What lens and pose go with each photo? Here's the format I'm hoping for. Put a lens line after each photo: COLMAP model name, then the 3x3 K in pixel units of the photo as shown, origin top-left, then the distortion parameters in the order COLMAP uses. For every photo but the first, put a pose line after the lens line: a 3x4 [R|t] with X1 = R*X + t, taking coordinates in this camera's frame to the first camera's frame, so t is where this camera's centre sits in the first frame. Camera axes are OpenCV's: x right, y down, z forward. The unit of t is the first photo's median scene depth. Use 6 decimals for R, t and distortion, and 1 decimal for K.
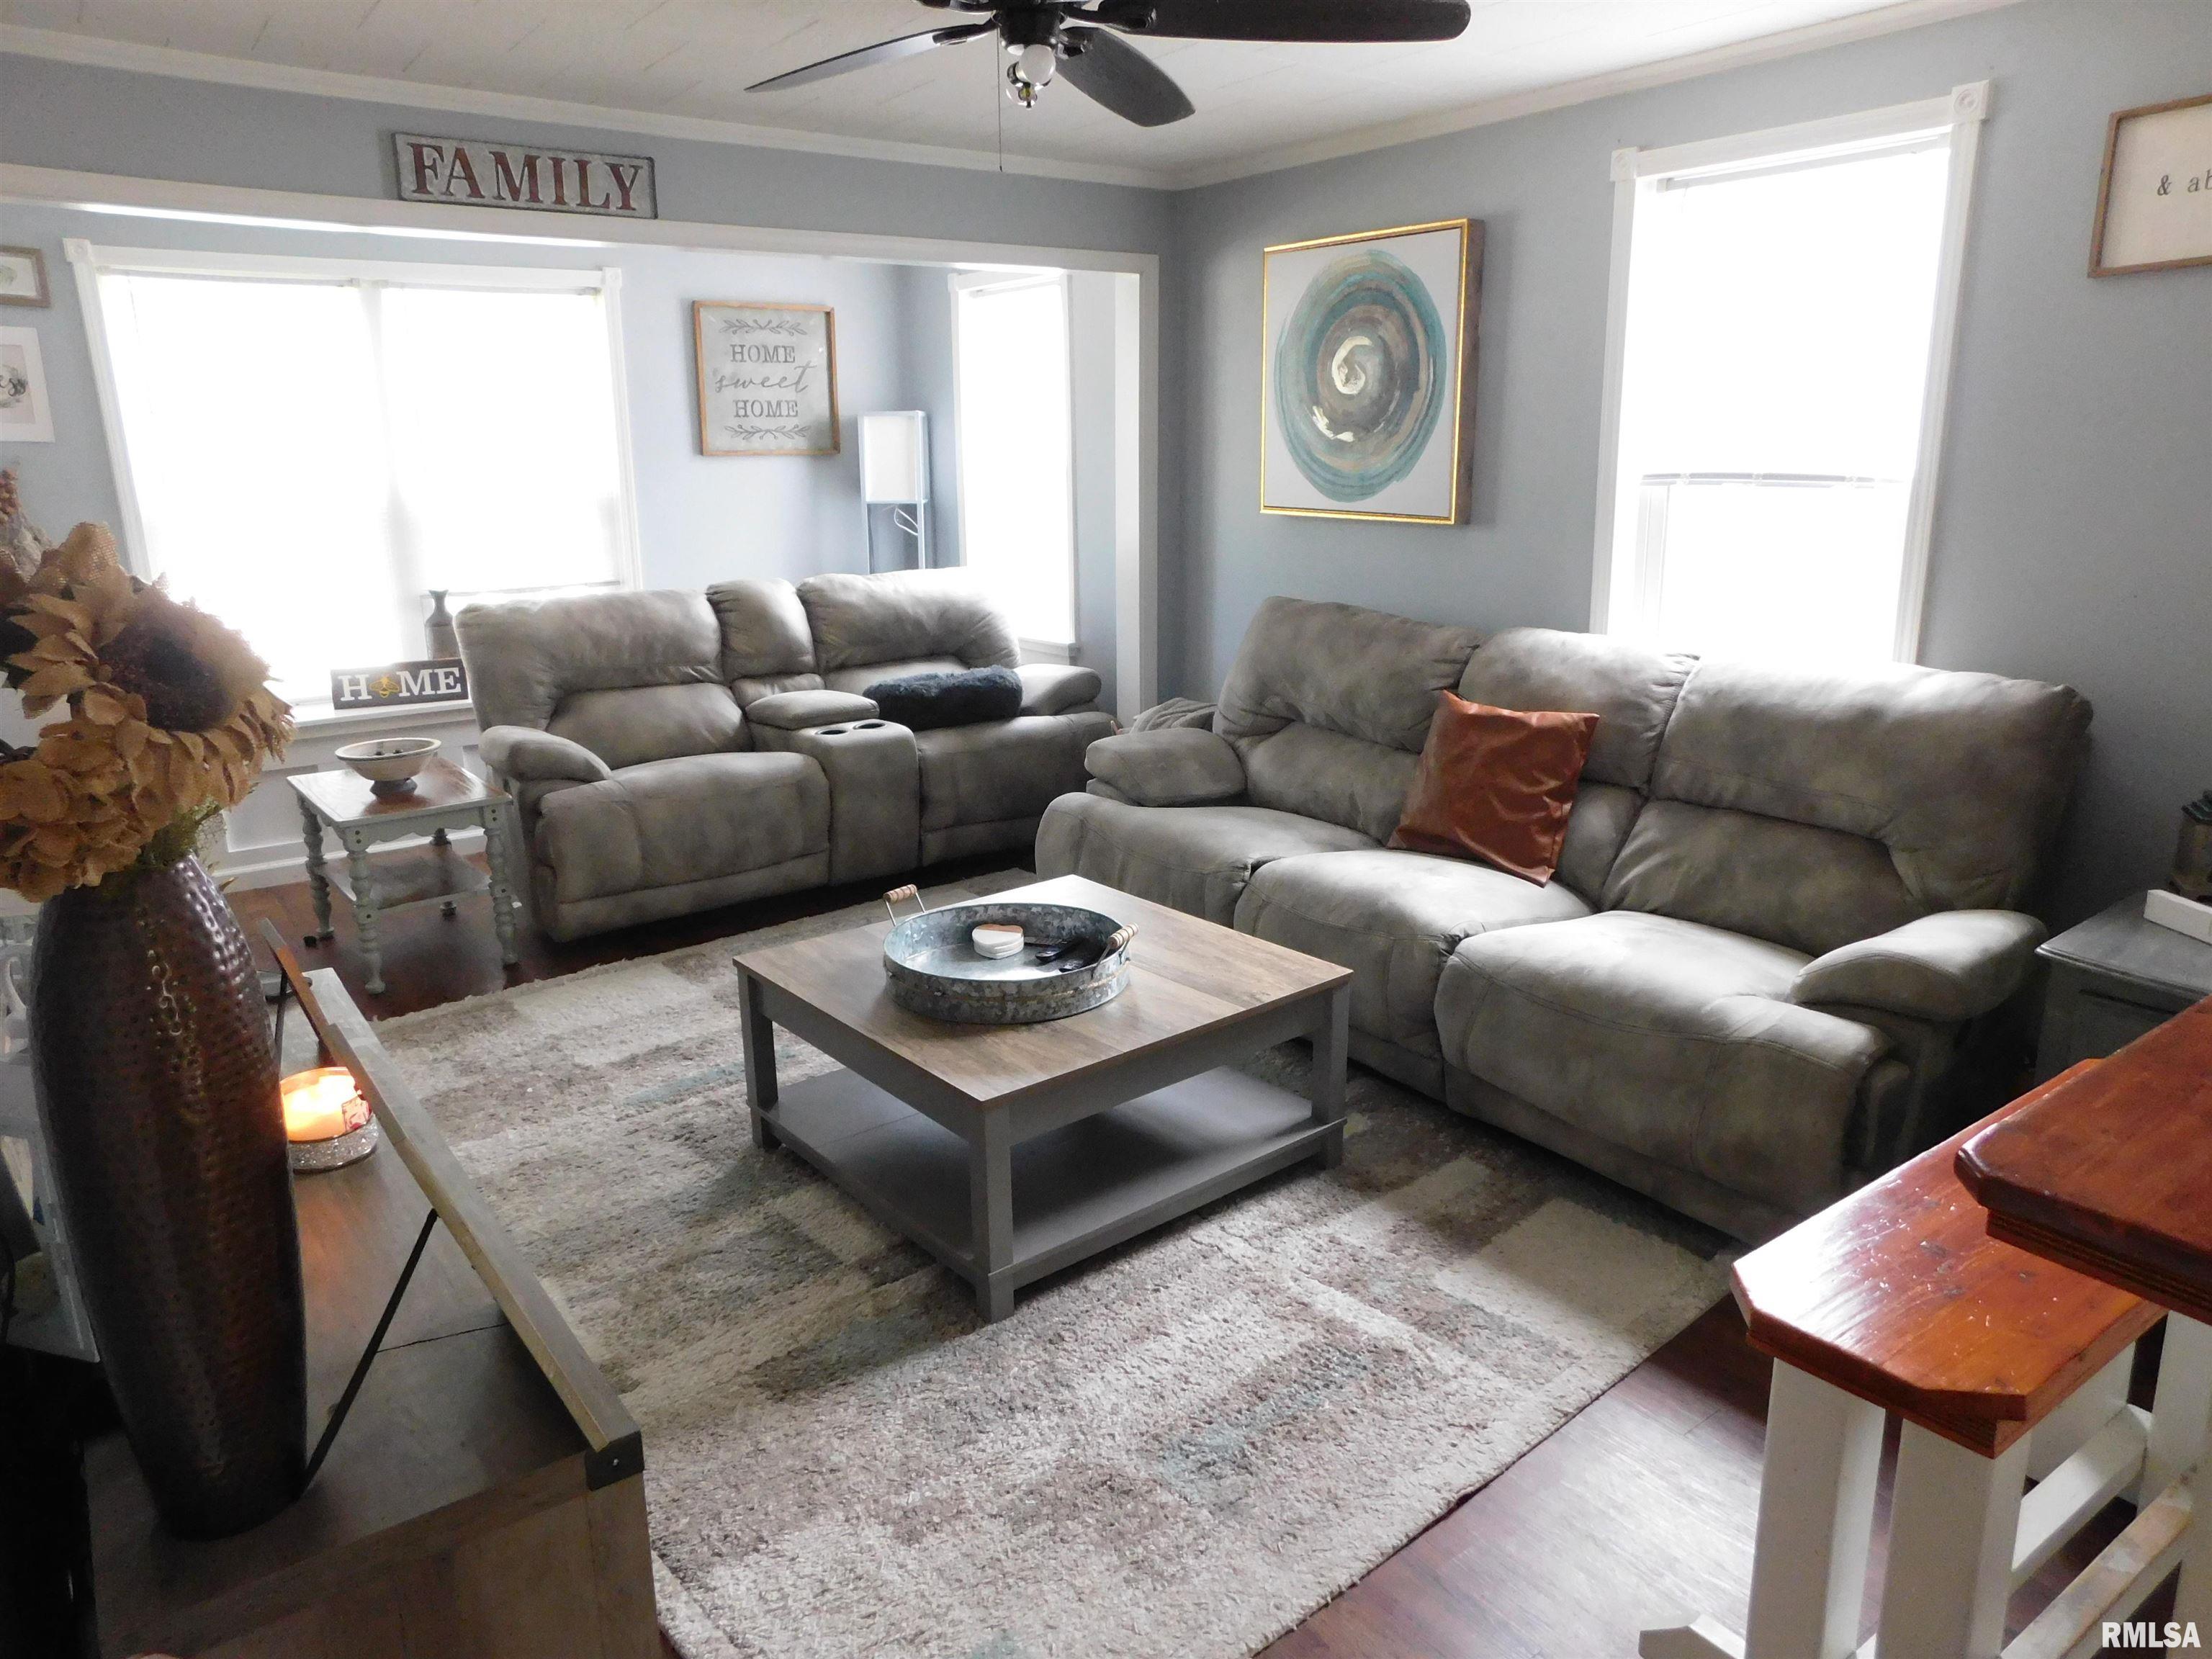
lens RADIAL K [[1491.6, 0, 1123.6], [0, 1491.6, 826.0], [0, 0, 1]] dist [-0.062440, 0.056886]
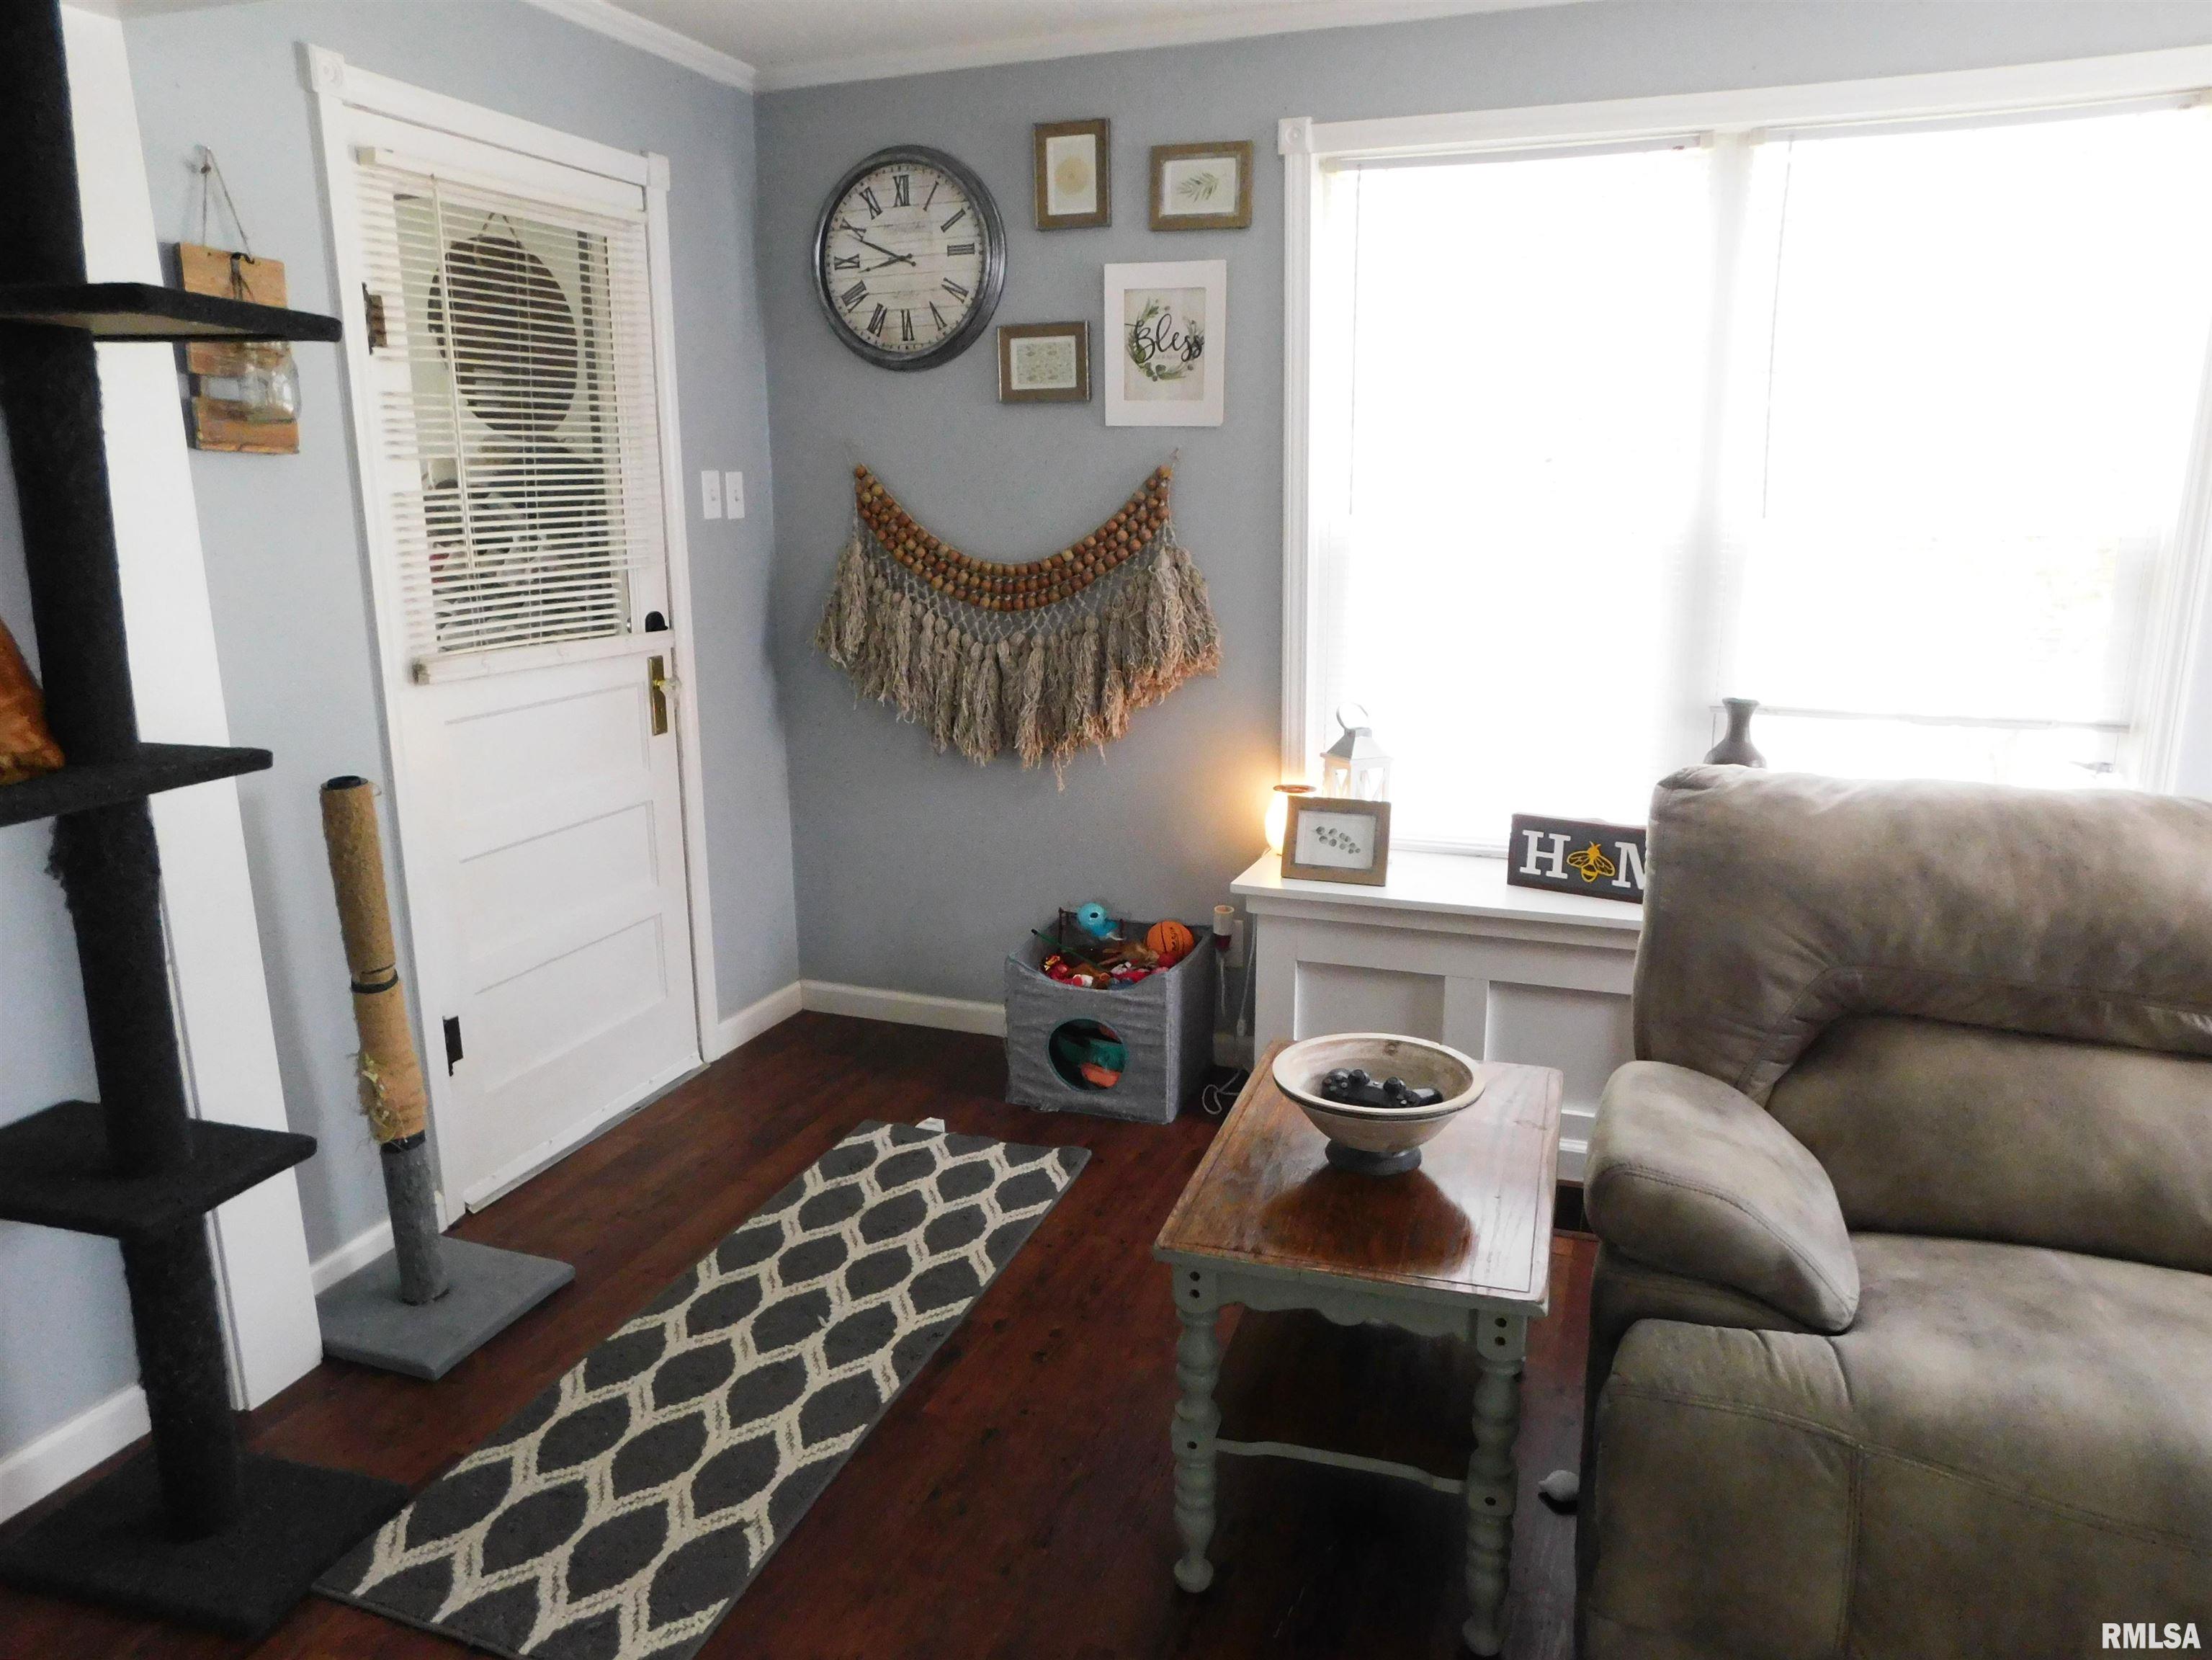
lens RADIAL K [[1507.0, 0, 1103.2], [0, 1507.0, 805.2], [0, 0, 1]] dist [-0.035847, 0.006220]
pose [[0.541802, 0.190376, -0.818662, -0.159545], [-0.210915, 0.973640, 0.086829, -0.143564], [0.813612, 0.125624, 0.567674, 0.595048]]
